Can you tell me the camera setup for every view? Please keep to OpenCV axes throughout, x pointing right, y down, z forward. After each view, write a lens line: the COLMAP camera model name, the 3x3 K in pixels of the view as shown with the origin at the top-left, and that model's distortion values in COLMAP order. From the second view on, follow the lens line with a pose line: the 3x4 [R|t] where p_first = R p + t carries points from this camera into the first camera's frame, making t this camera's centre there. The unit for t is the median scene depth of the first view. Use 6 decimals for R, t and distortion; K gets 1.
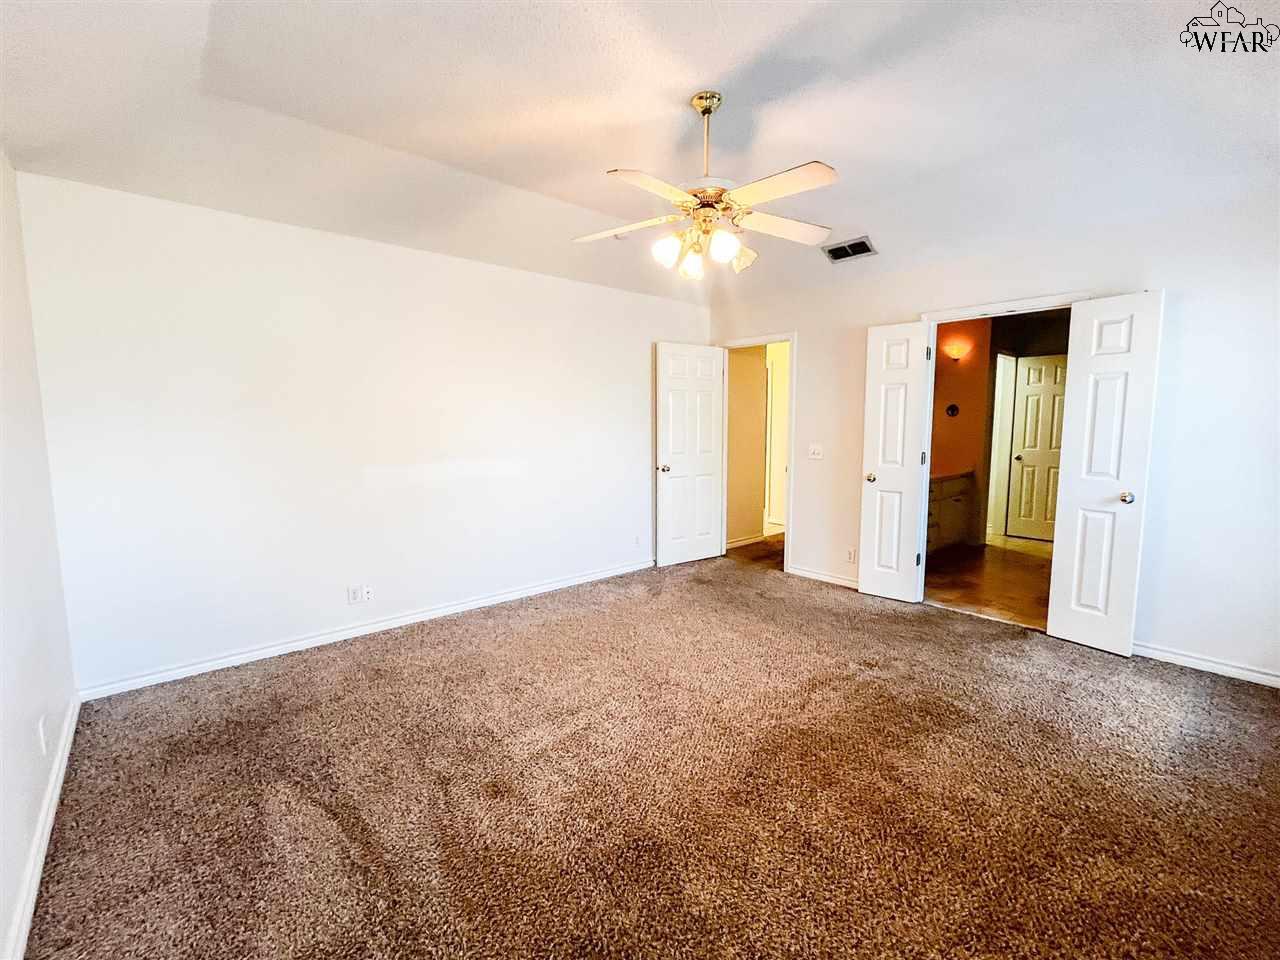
lens RADIAL K [[562.2, 0, 643.8], [0, 562.2, 479.5], [0, 0, 1]] dist [-0.001591, 0.000020]
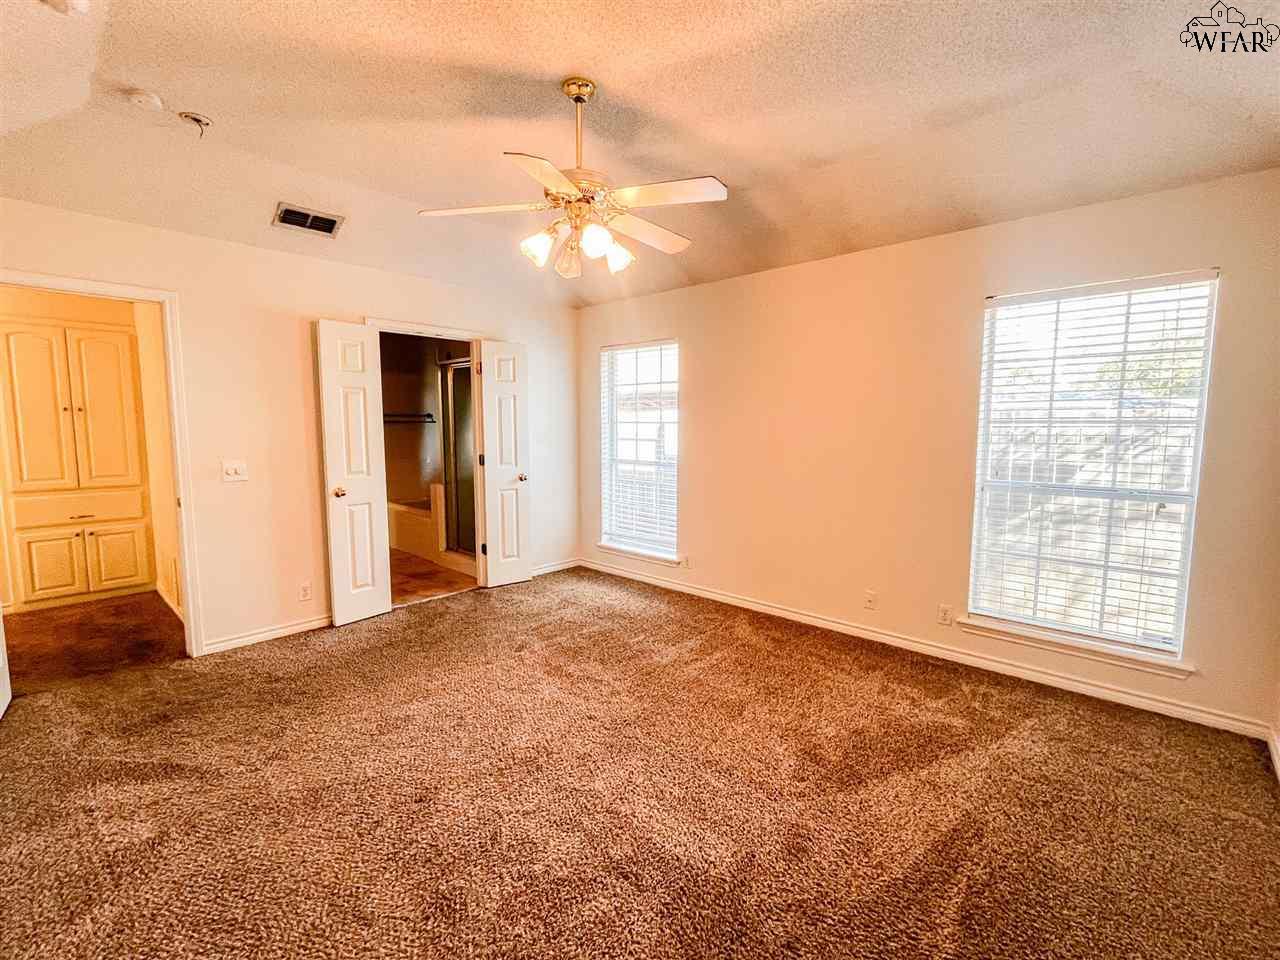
lens RADIAL K [[562.2, 0, 643.8], [0, 562.2, 479.5], [0, 0, 1]] dist [-0.001591, 0.000020]
pose [[-0.094070, -0.097250, 0.990804, -0.562914], [0.101221, 0.989126, 0.106695, -0.076008], [-0.990407, 0.110327, -0.083203, 0.662394]]
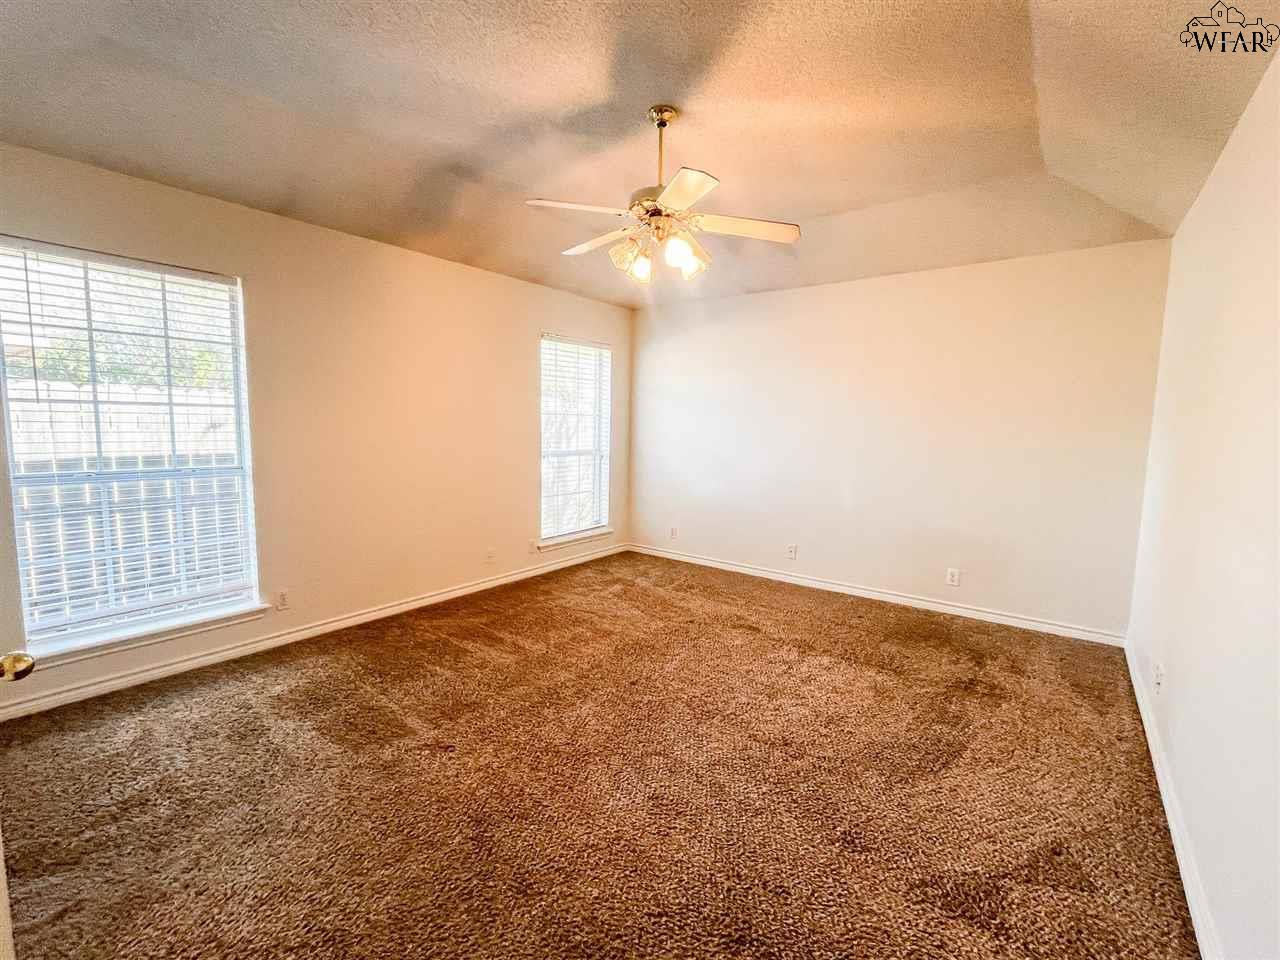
lens RADIAL K [[562.2, 0, 643.8], [0, 562.2, 479.5], [0, 0, 1]] dist [-0.001591, 0.000020]
pose [[-0.980908, -0.007609, -0.194322, 0.222482], [-0.048429, 0.977312, 0.206196, -0.144143], [0.188344, 0.211670, -0.959021, 1.359751]]
